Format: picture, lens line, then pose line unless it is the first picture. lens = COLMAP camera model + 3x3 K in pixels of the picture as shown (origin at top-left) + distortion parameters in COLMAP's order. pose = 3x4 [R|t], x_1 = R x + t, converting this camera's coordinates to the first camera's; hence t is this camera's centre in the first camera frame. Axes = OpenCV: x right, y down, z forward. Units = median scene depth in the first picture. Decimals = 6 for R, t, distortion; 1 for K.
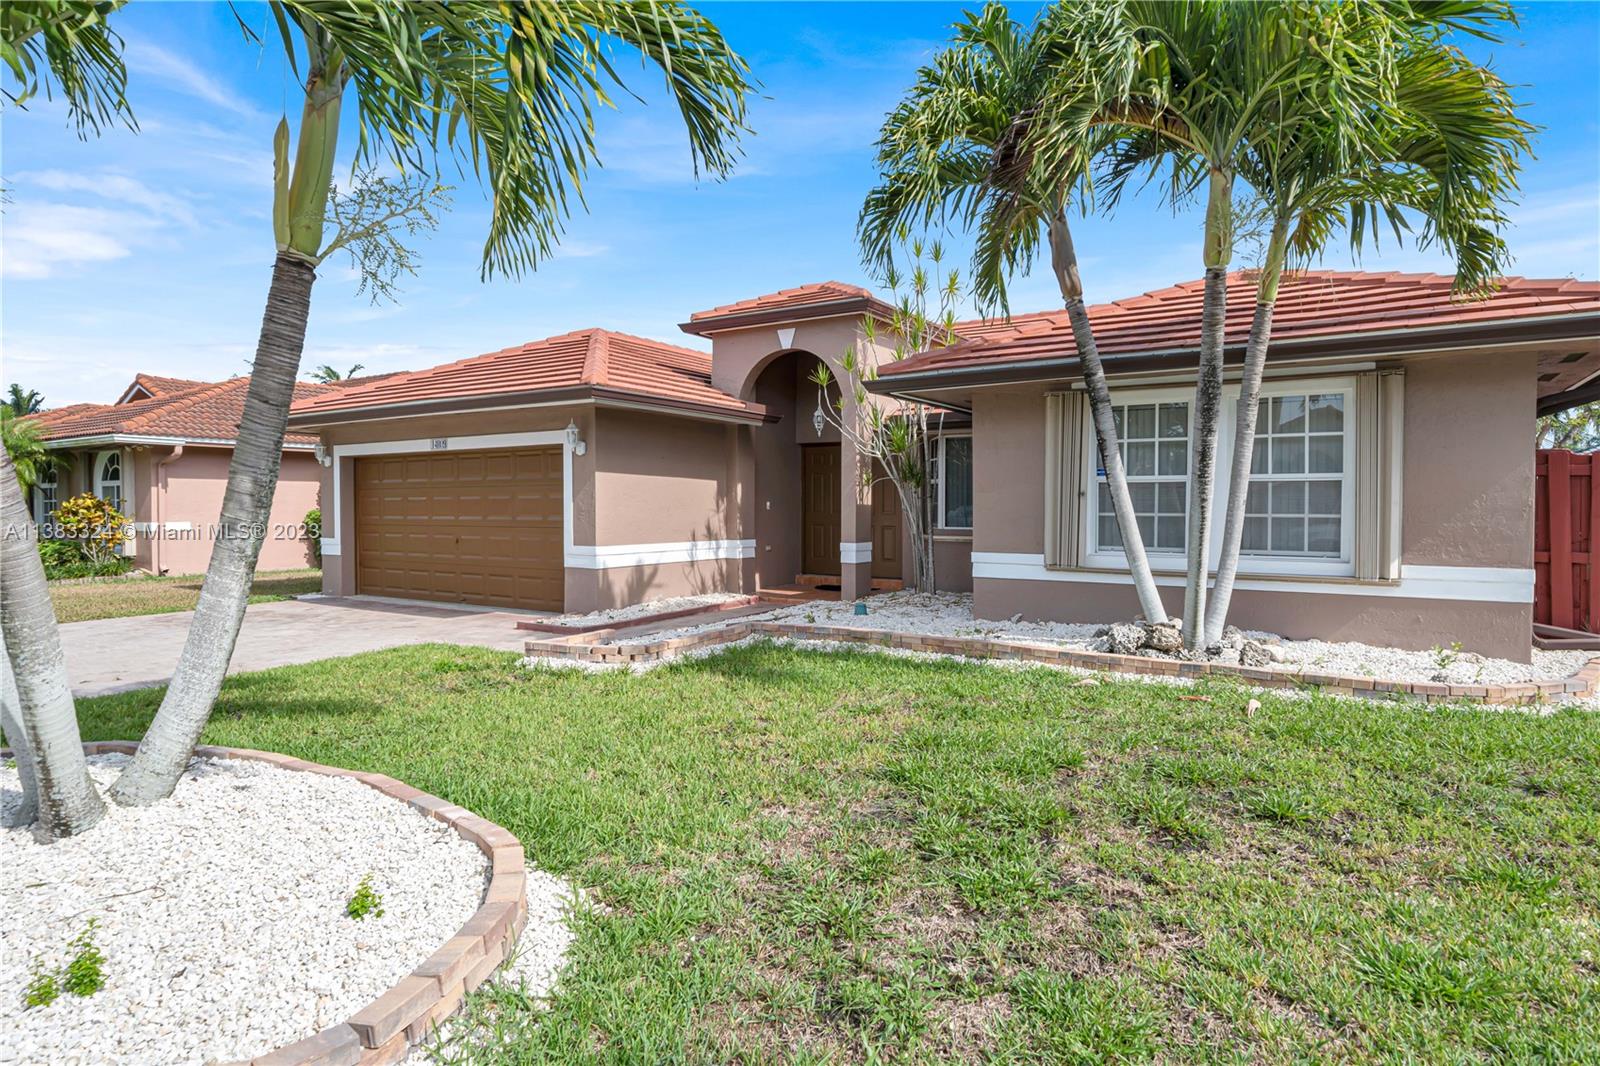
lens RADIAL K [[862.6, 0, 811.9], [0, 862.6, 534.9], [0, 0, 1]] dist [0.001274, 0.001829]
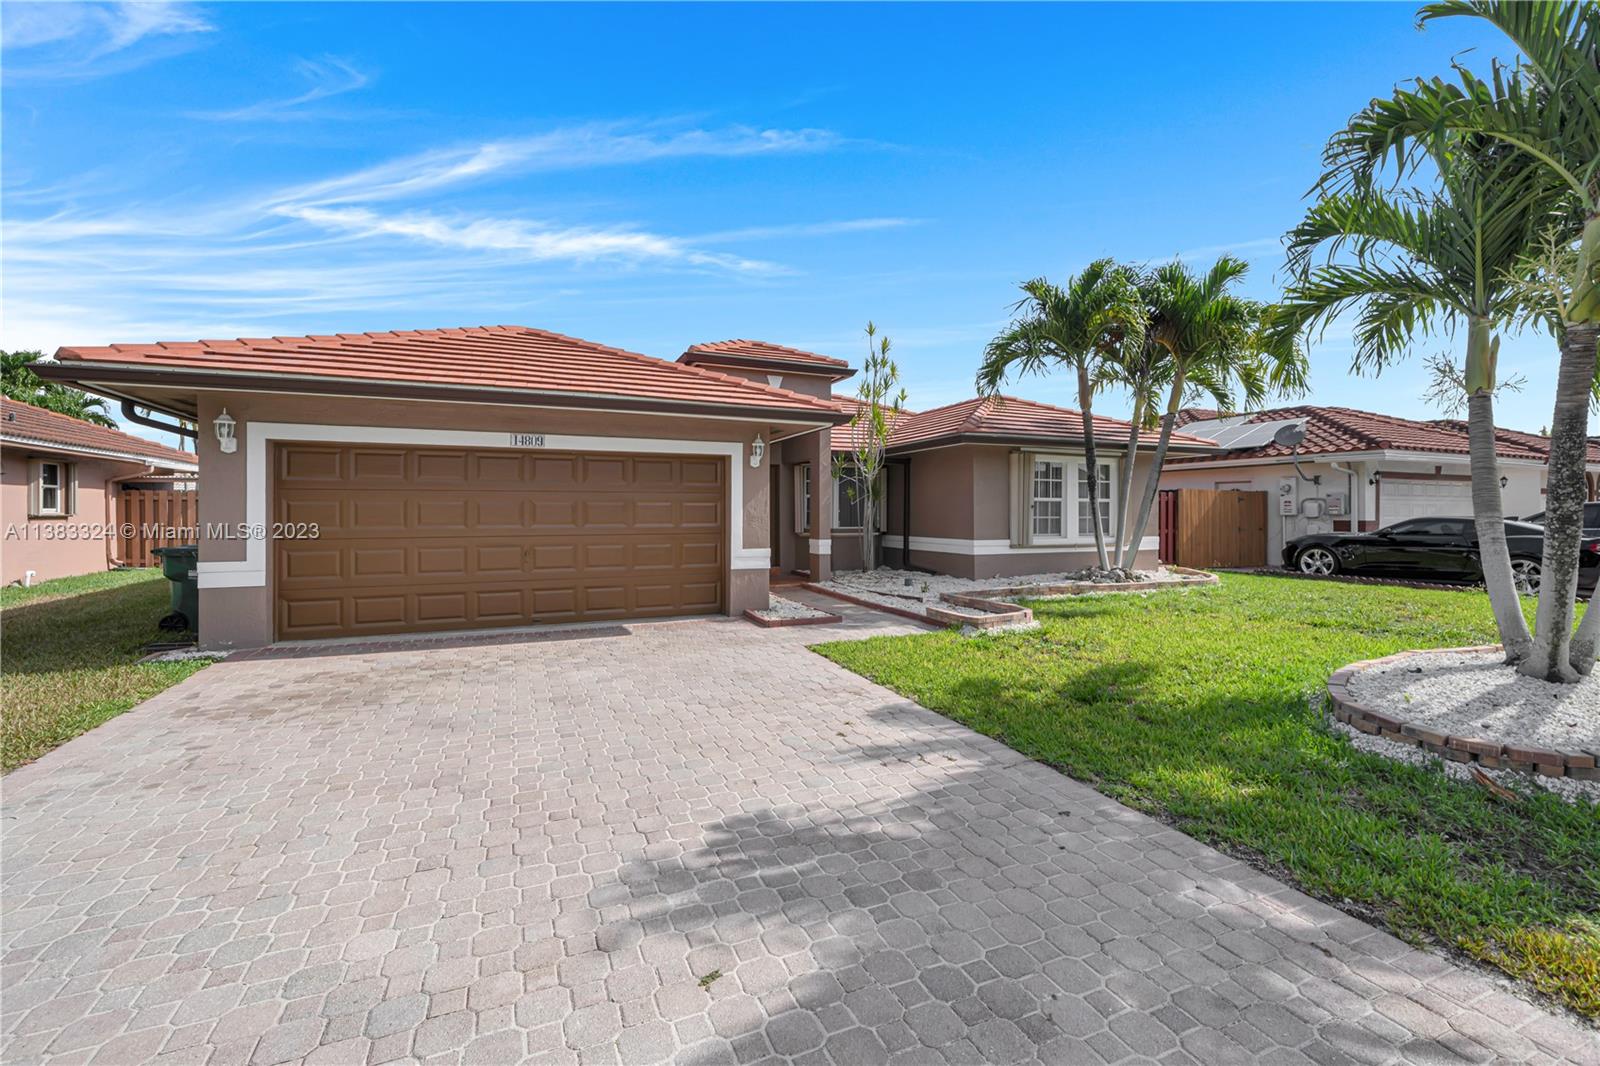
lens RADIAL K [[684.9, 0, 808.8], [0, 684.9, 518.7], [0, 0, 1]] dist [-0.000553, 0.001186]
pose [[0.564152, -0.006045, 0.825649, -1.054875], [0.027222, 0.999566, -0.011282, -0.015476], [-0.825222, 0.028840, 0.564071, 0.489479]]
